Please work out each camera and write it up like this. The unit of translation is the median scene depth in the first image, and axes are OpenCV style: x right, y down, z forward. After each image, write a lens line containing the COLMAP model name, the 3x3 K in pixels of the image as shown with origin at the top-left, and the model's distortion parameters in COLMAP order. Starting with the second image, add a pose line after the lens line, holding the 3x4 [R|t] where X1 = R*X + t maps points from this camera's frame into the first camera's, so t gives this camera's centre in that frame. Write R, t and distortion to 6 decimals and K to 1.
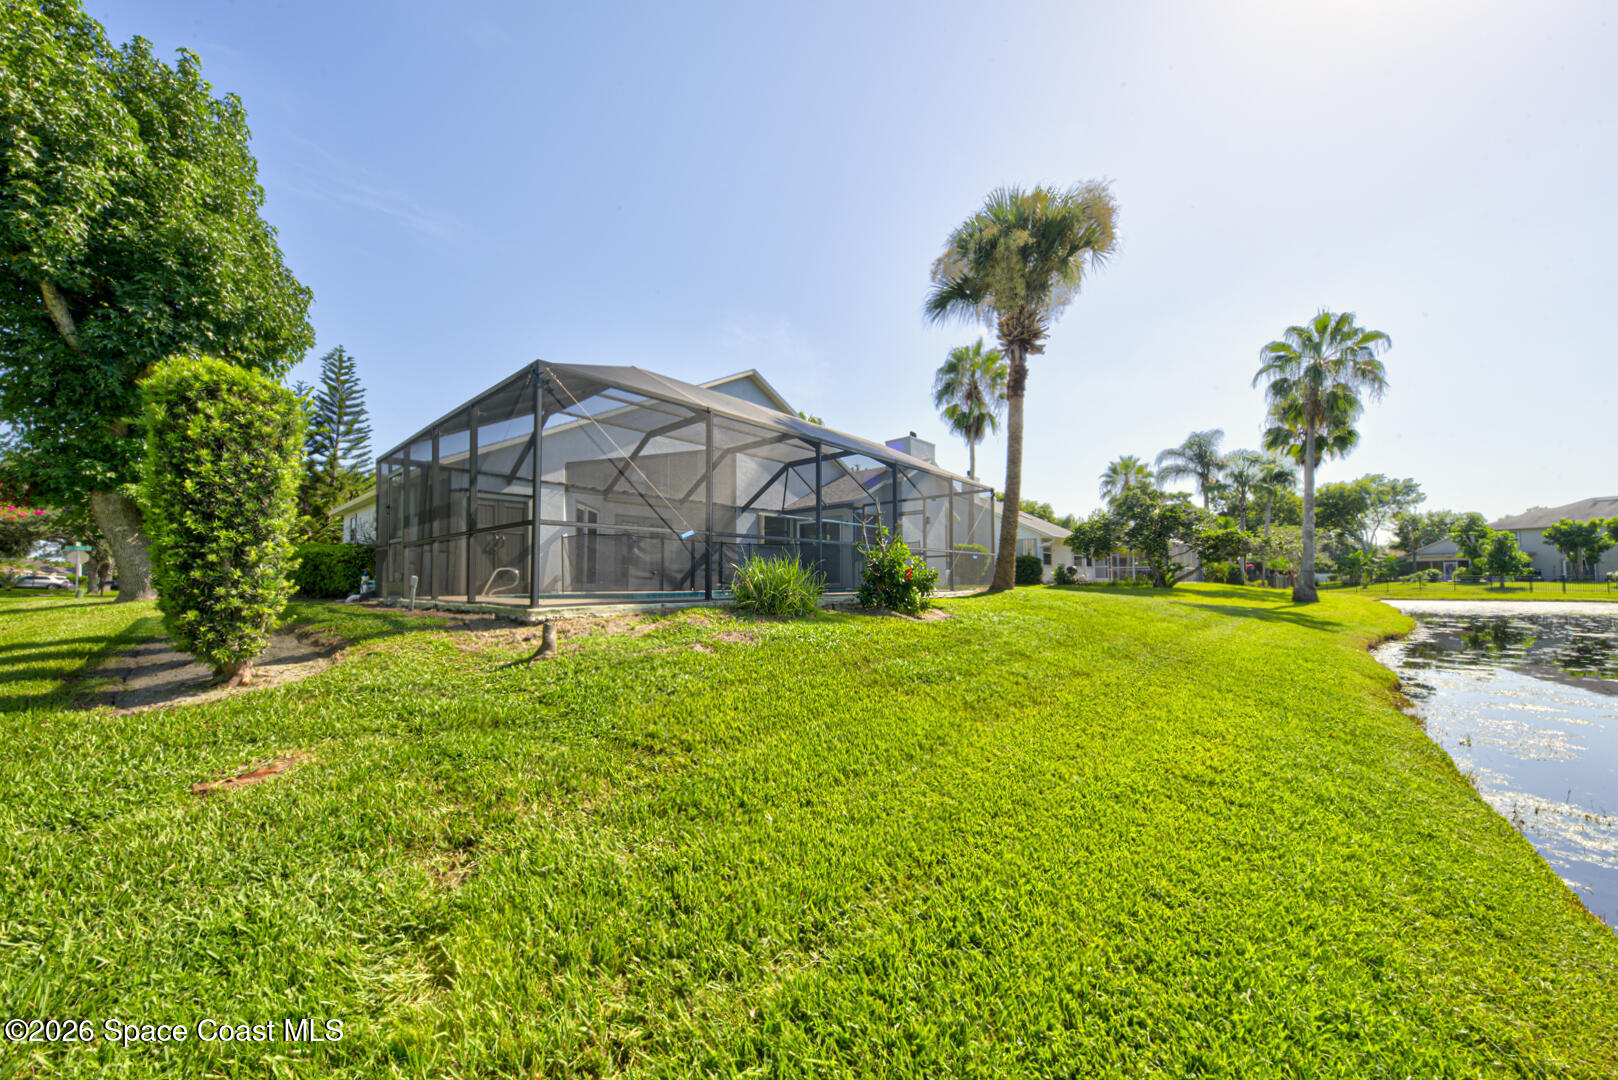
lens RADIAL K [[560.4, 0, 812.2], [0, 560.4, 547.3], [0, 0, 1]] dist [0.012038, -0.000139]
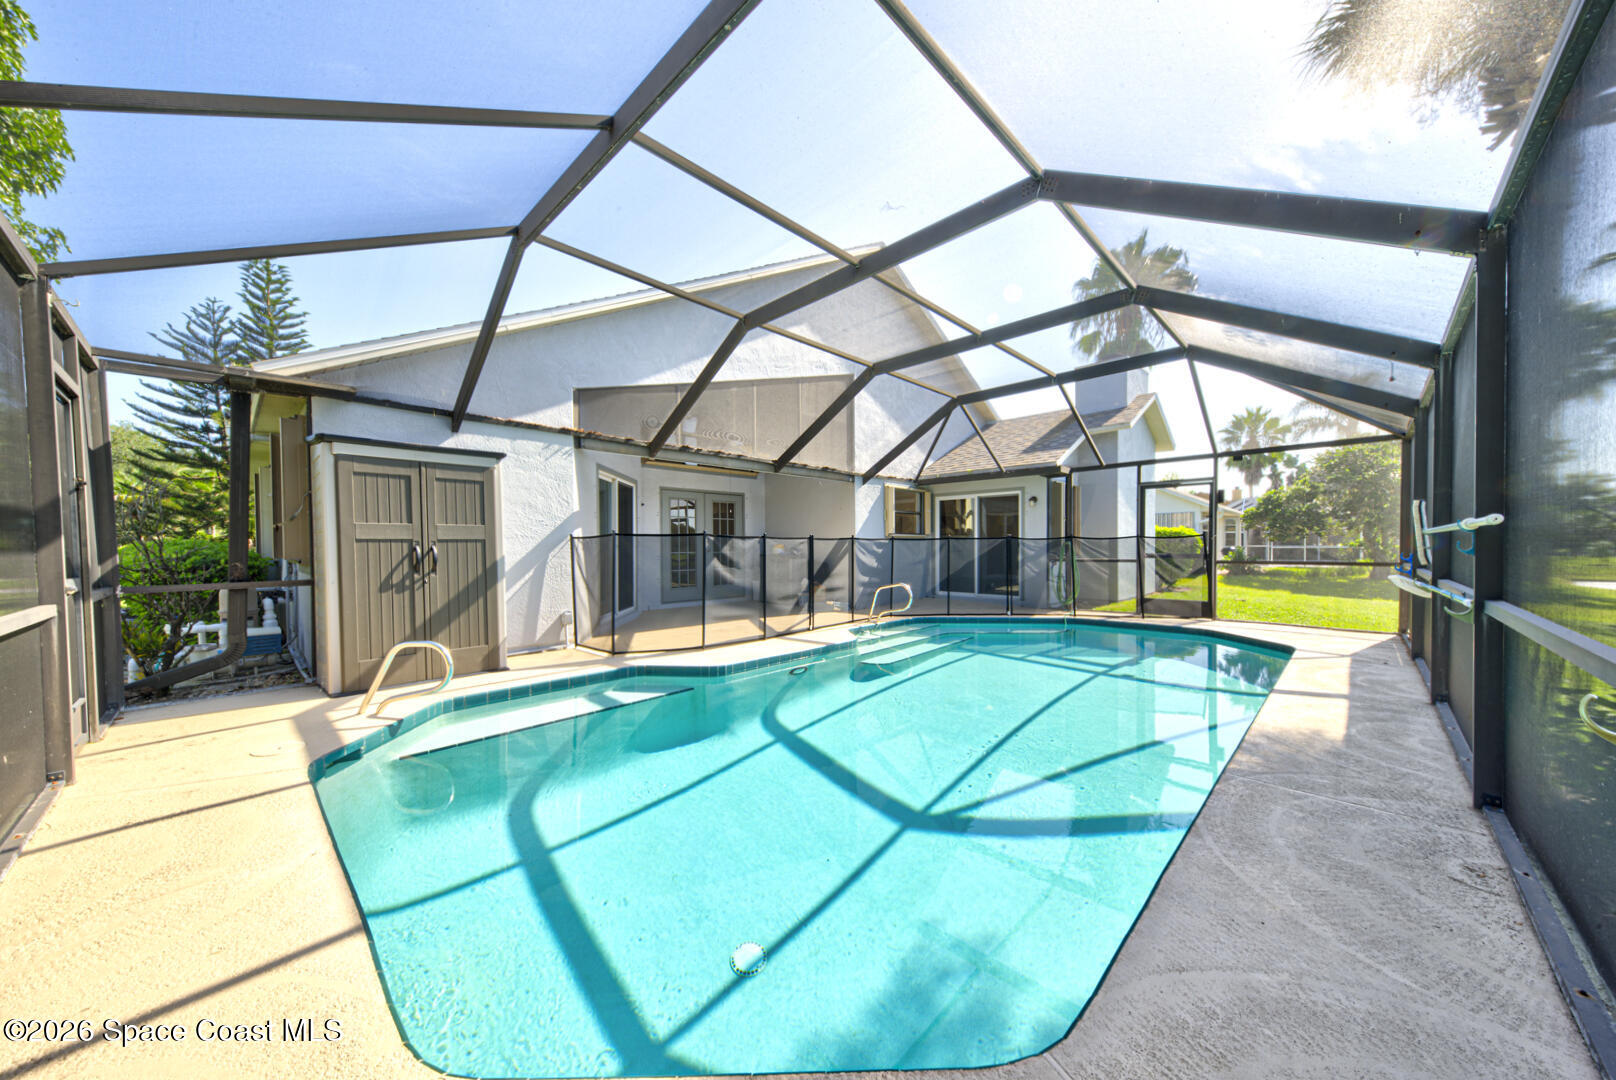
lens RADIAL K [[559.7, 0, 805.6], [0, 559.7, 550.5], [0, 0, 1]] dist [0.012038, -0.000139]
pose [[0.999029, -0.000227, -0.044066, -0.158305], [0.003183, 0.997745, 0.067039, -0.029852], [0.043951, -0.067114, 0.996777, 0.376175]]
